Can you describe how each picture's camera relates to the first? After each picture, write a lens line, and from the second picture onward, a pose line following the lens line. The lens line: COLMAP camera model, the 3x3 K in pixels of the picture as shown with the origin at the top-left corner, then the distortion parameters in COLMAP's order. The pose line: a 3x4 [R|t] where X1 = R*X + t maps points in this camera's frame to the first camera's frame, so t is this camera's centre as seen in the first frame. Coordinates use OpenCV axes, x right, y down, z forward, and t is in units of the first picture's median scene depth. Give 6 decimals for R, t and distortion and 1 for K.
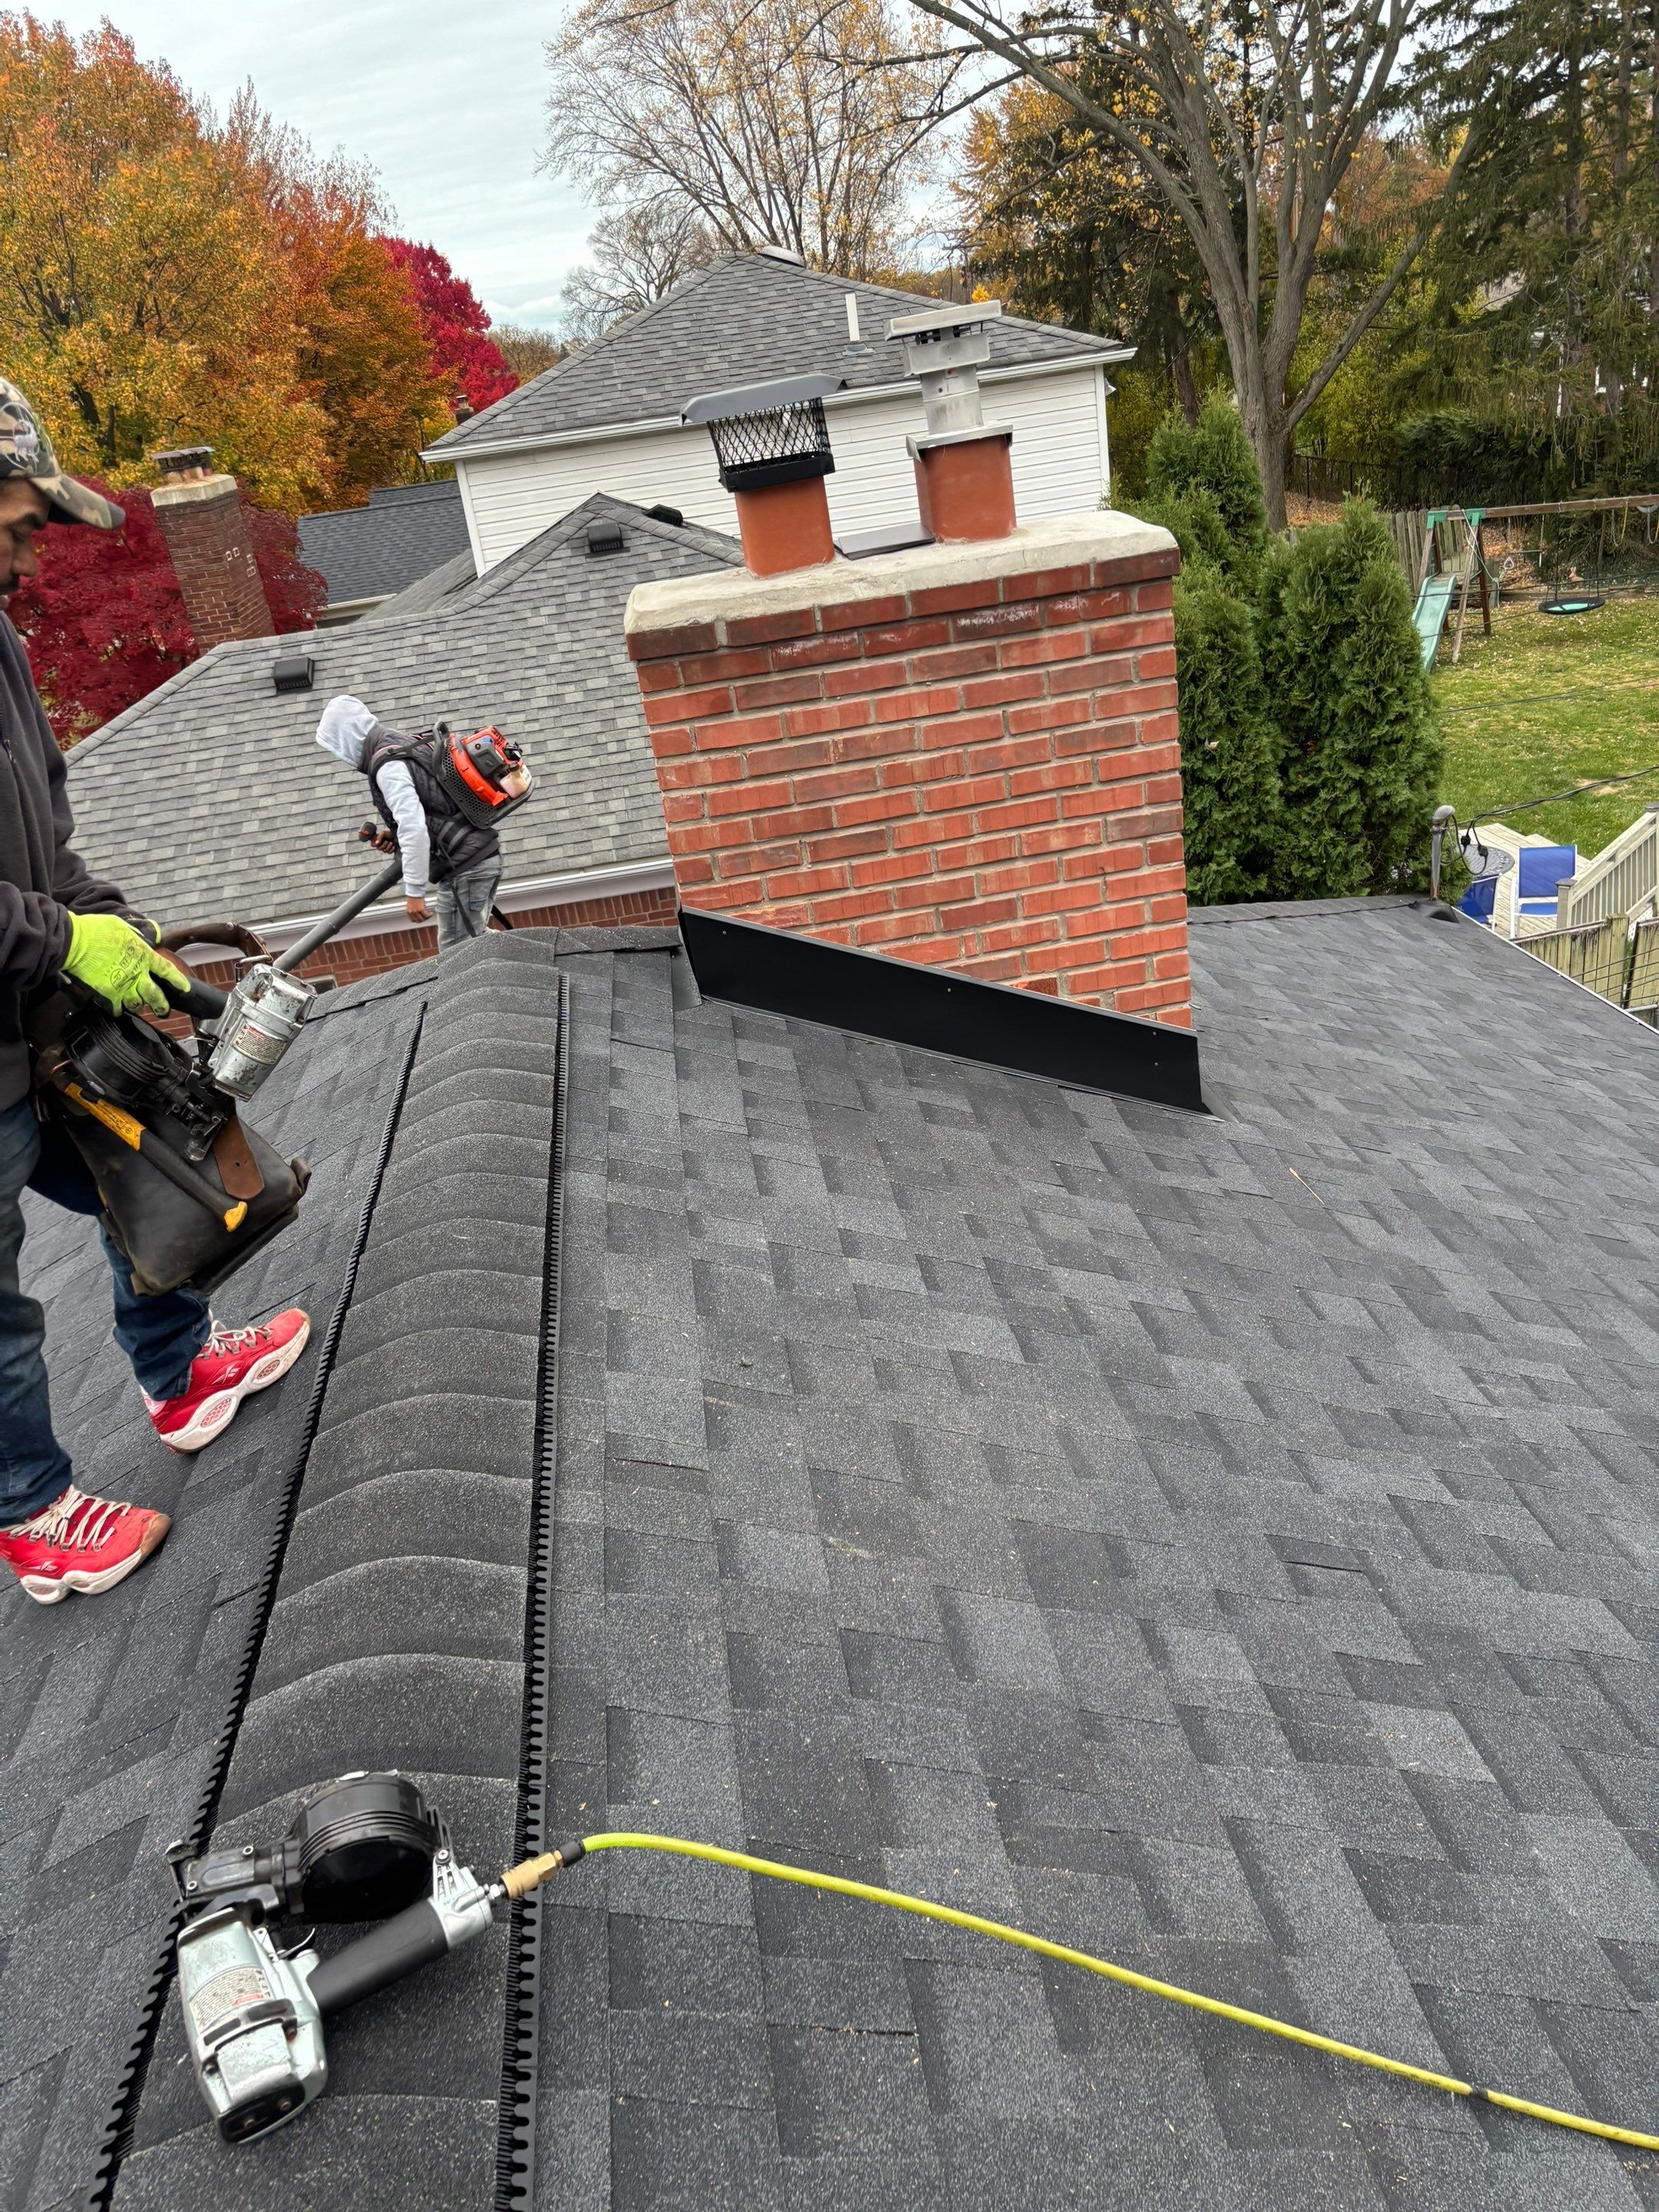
lens RADIAL K [[1691.8, 0, 866.1], [0, 1691.8, 1117.3], [0, 0, 1]] dist [0.016348, -0.007032]
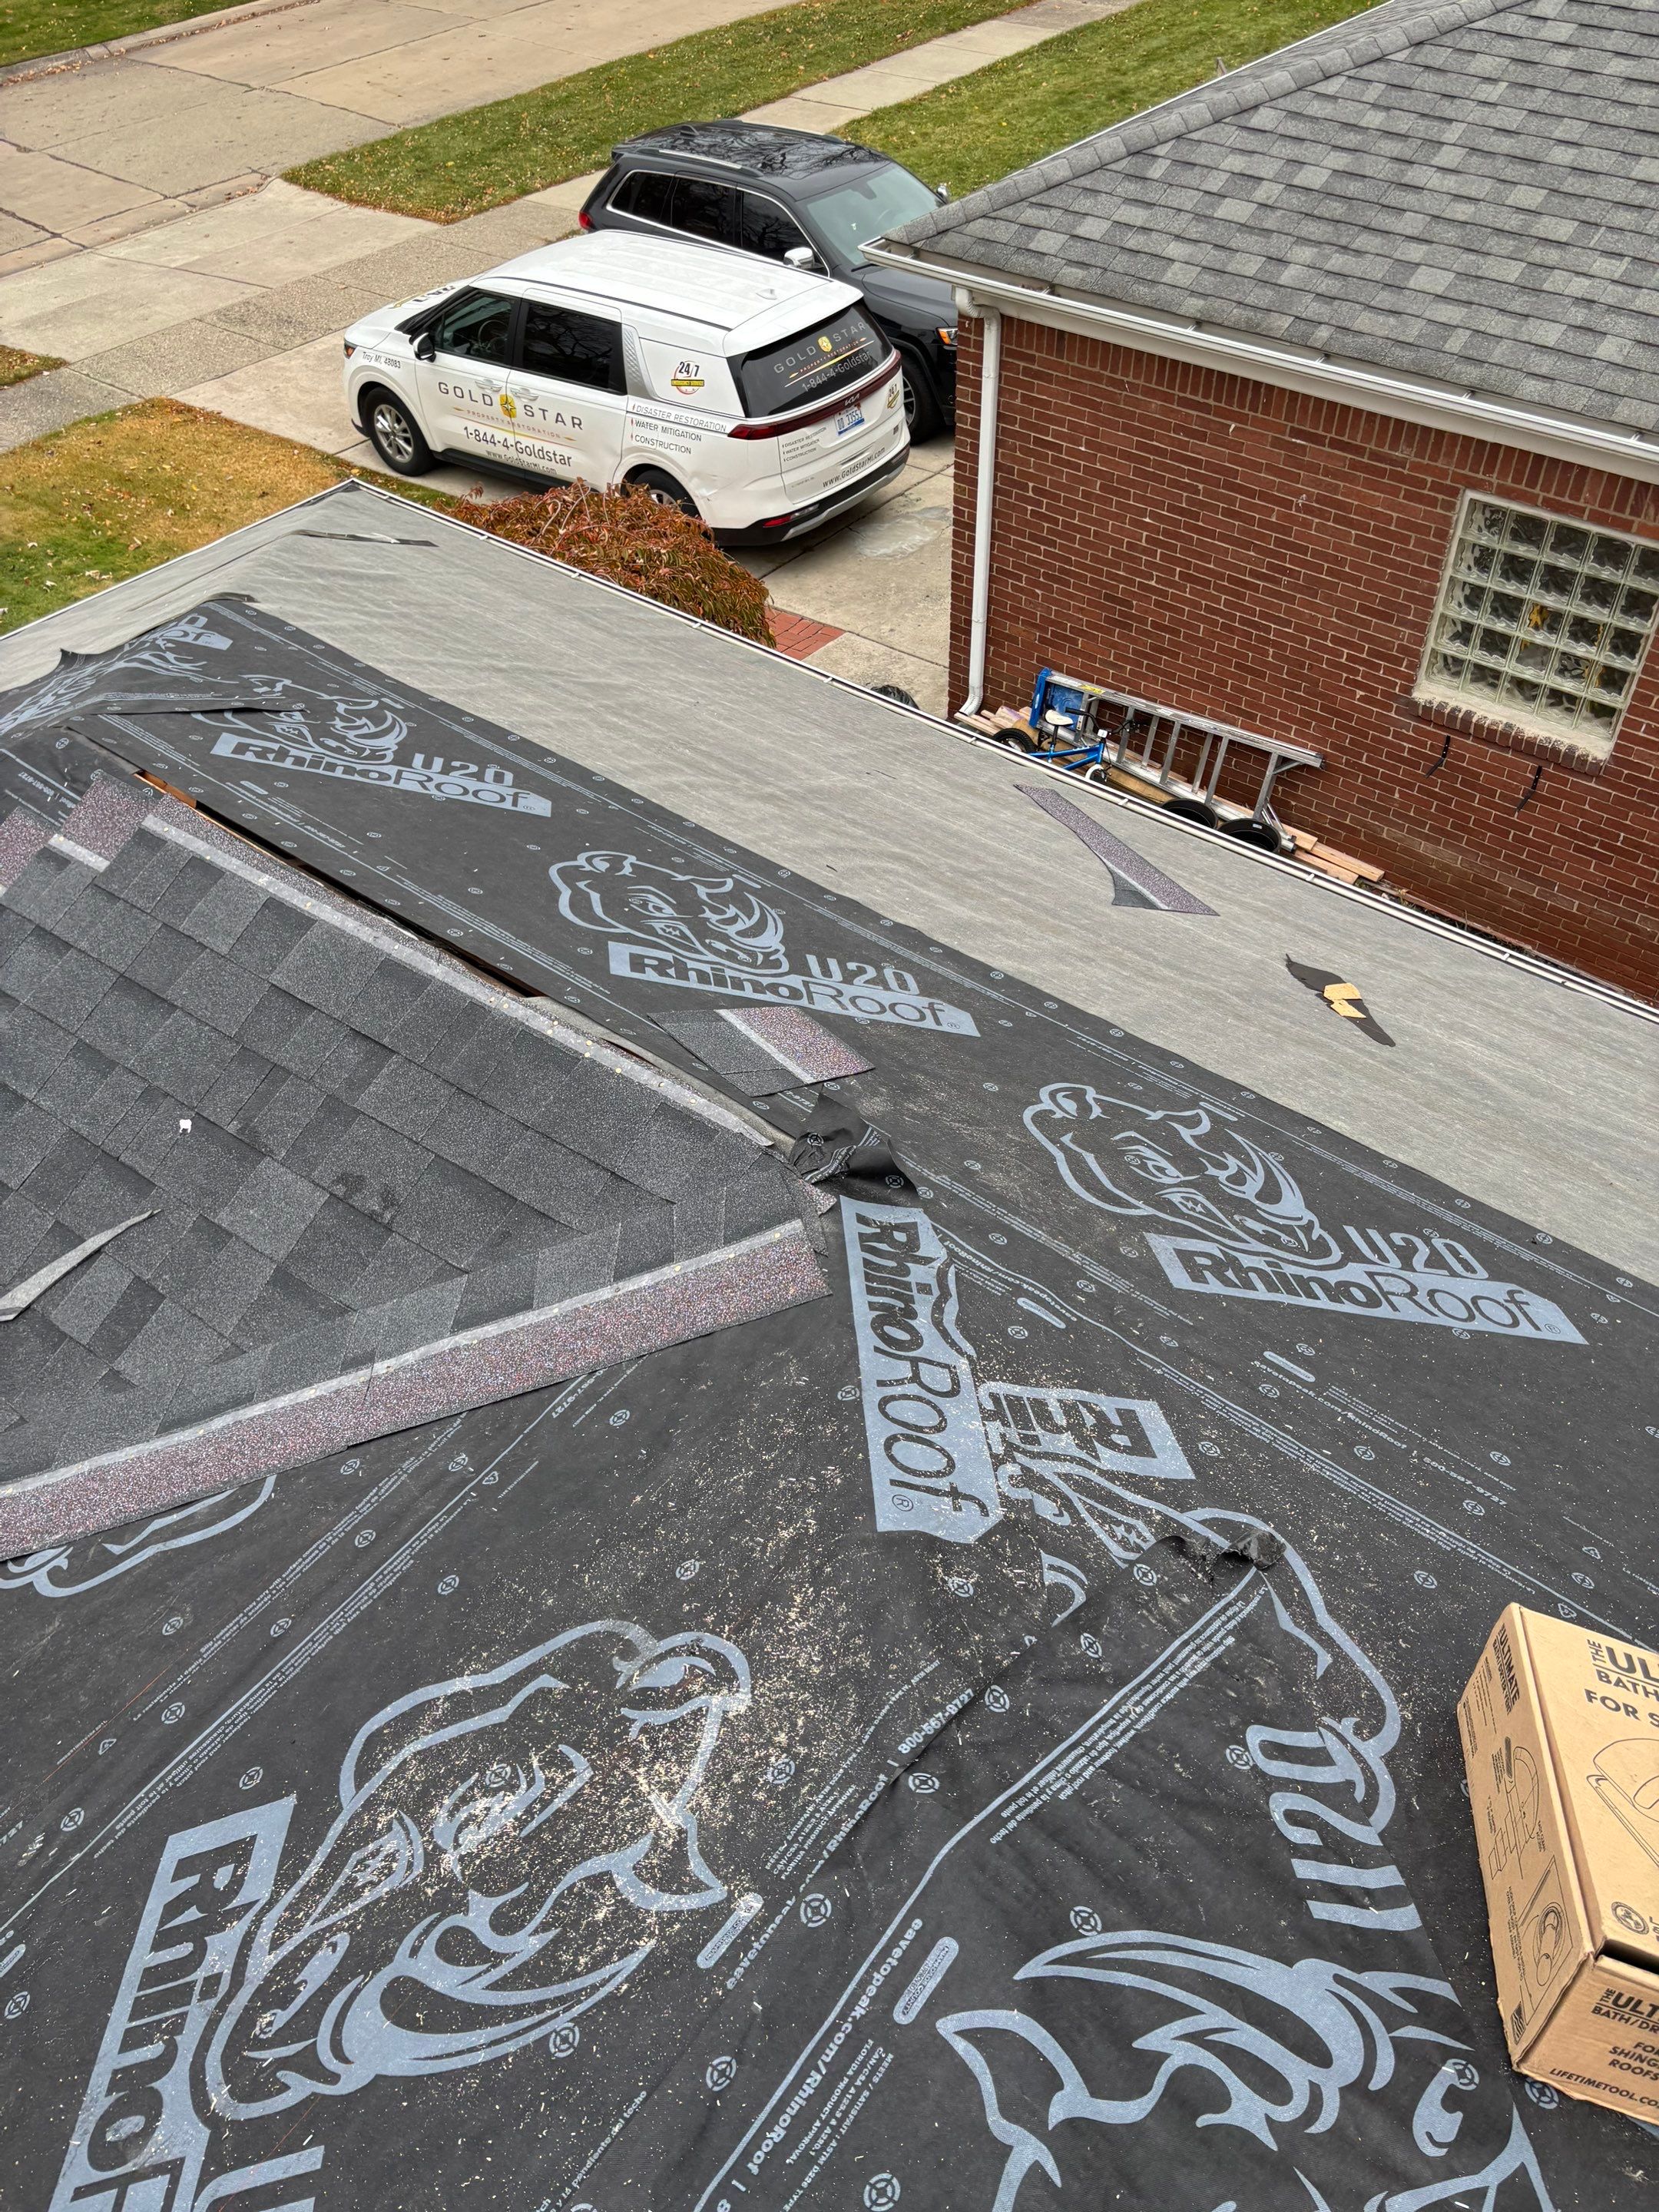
lens RADIAL K [[1644.9, 0, 829.7], [0, 1644.9, 1156.2], [0, 0, 1]] dist [0.005521, -0.026017]
pose [[0.684668, 0.610072, -0.398800, -0.060112], [-0.370921, 0.762655, 0.529882, -0.044859], [0.627413, -0.214870, 0.748454, 0.126310]]
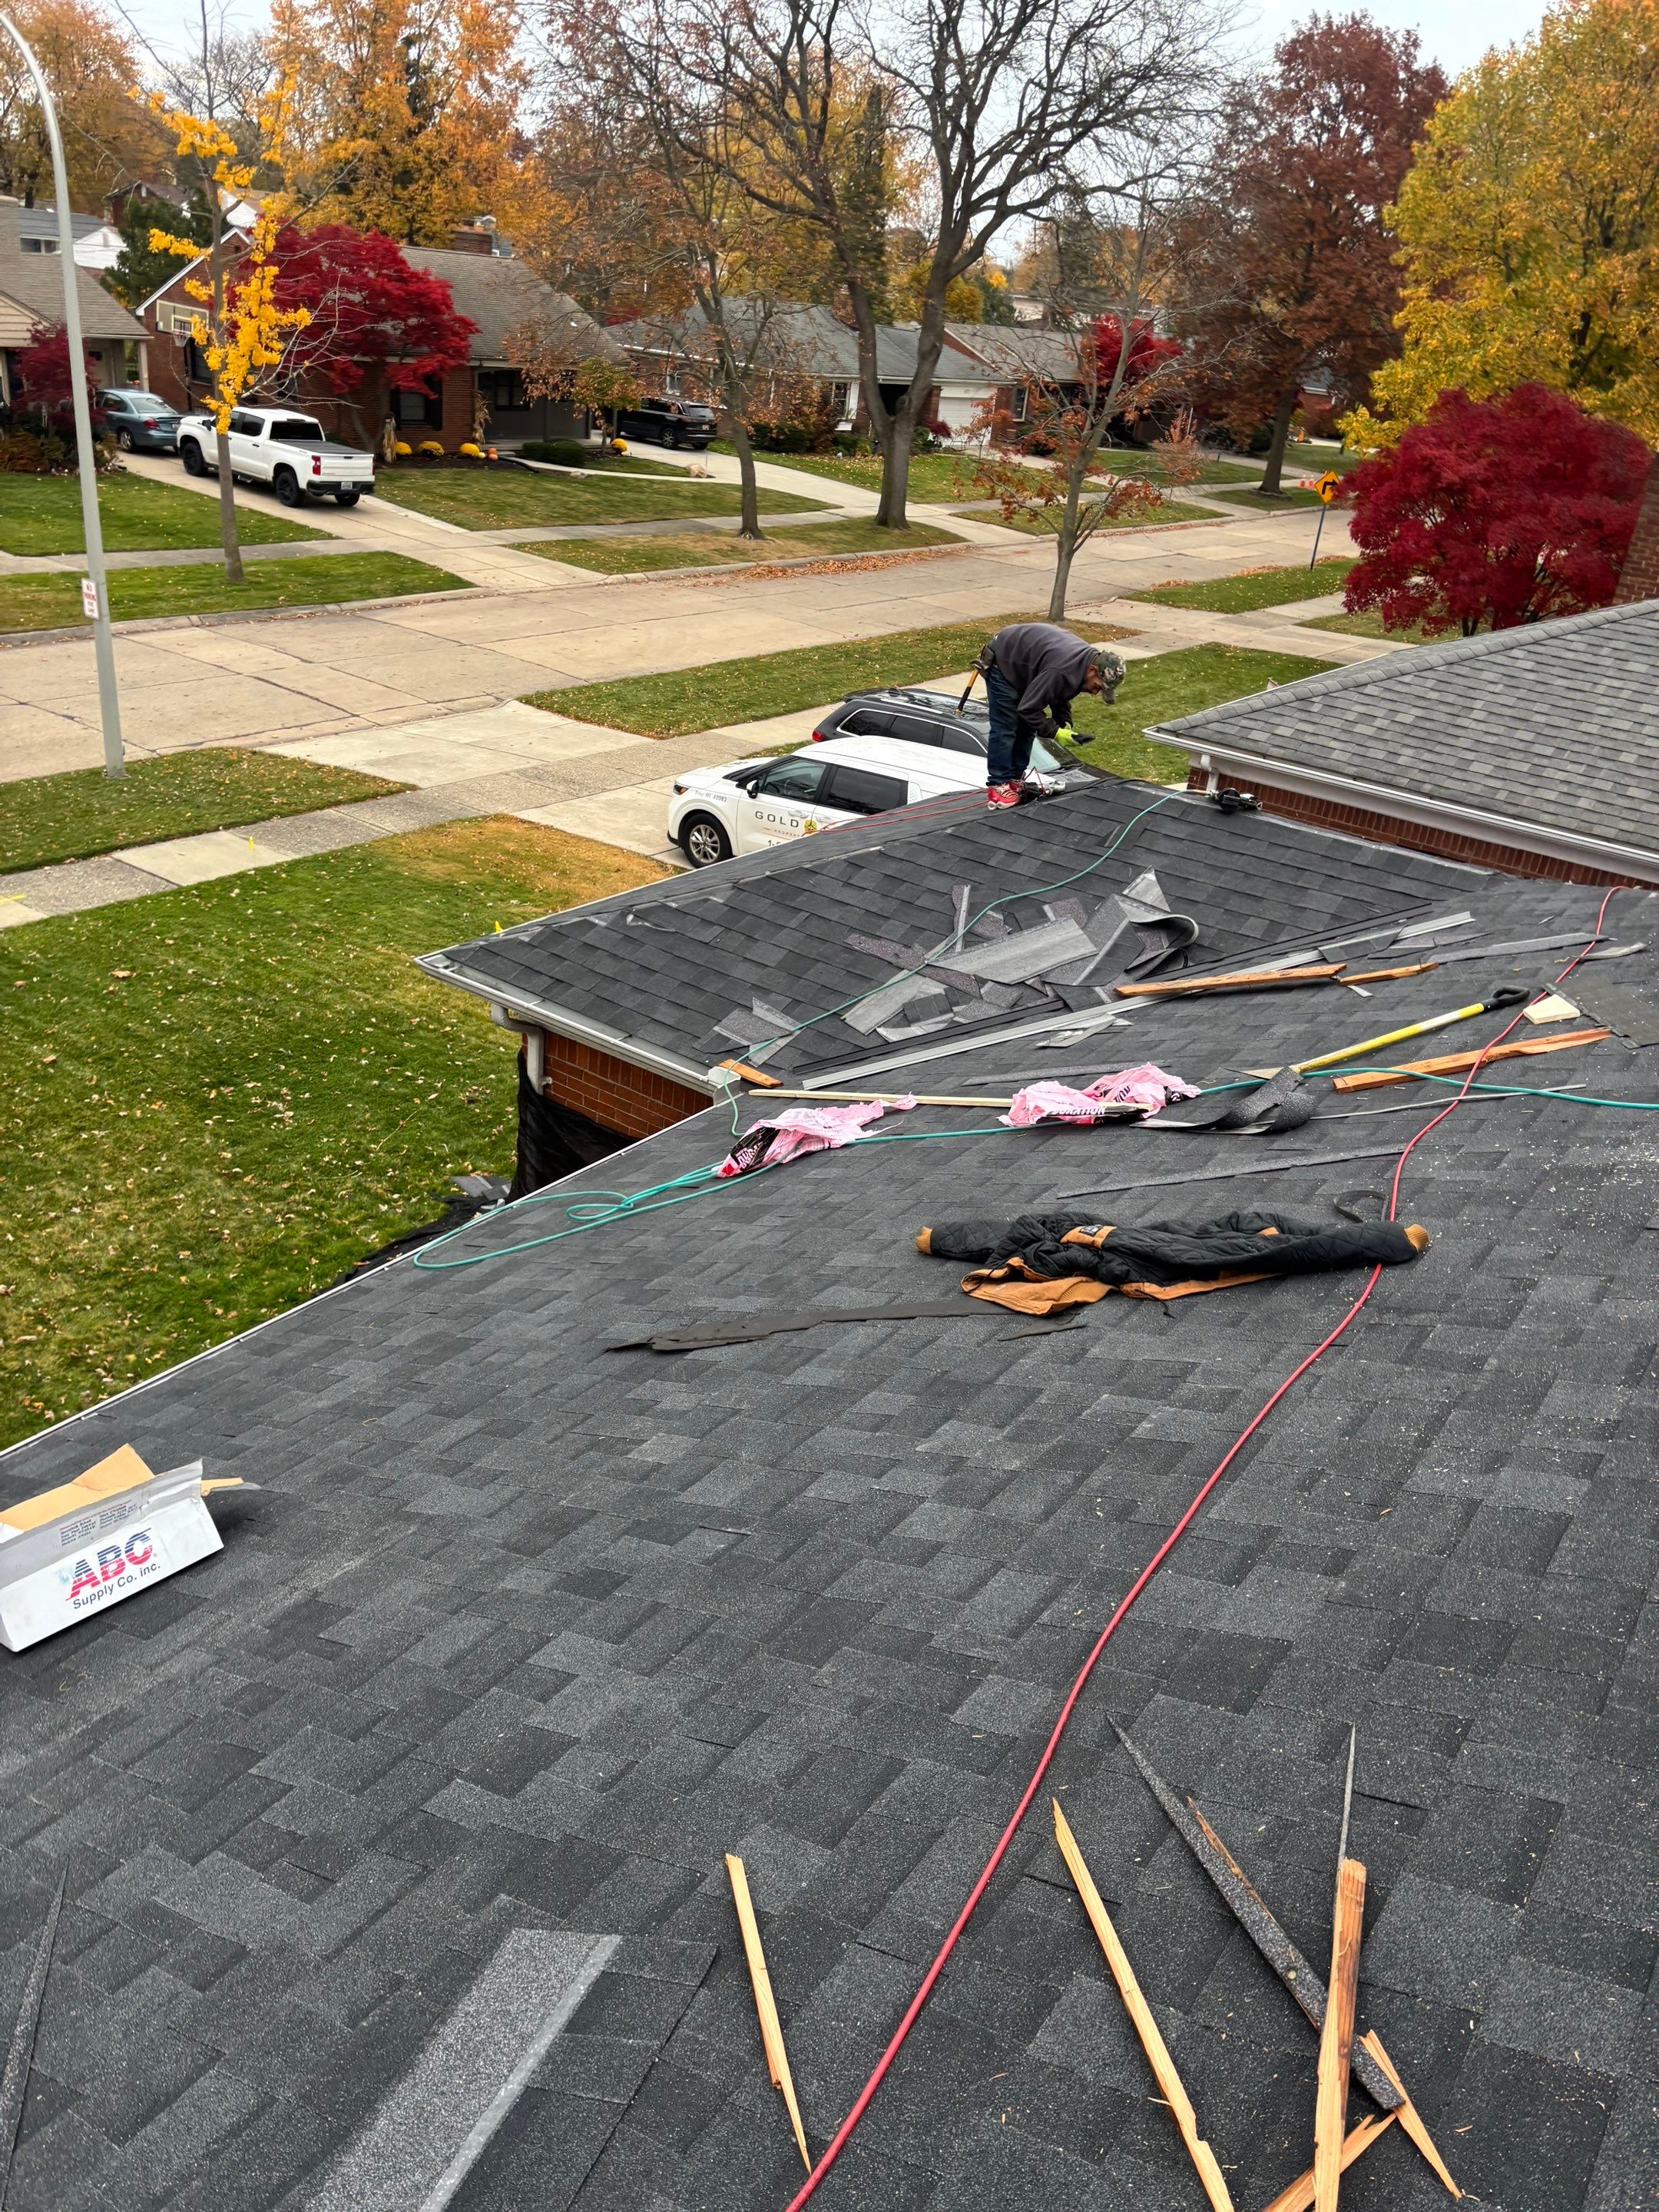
lens RADIAL K [[1700.4, 0, 804.6], [0, 1700.4, 1102.2], [0, 0, 1]] dist [0.001185, 0.003316]
pose [[0.697707, 0.486494, -0.525860, -0.017148], [-0.467420, 0.865420, 0.180464, 0.028727], [0.542884, 0.119887, 0.831206, -0.073042]]
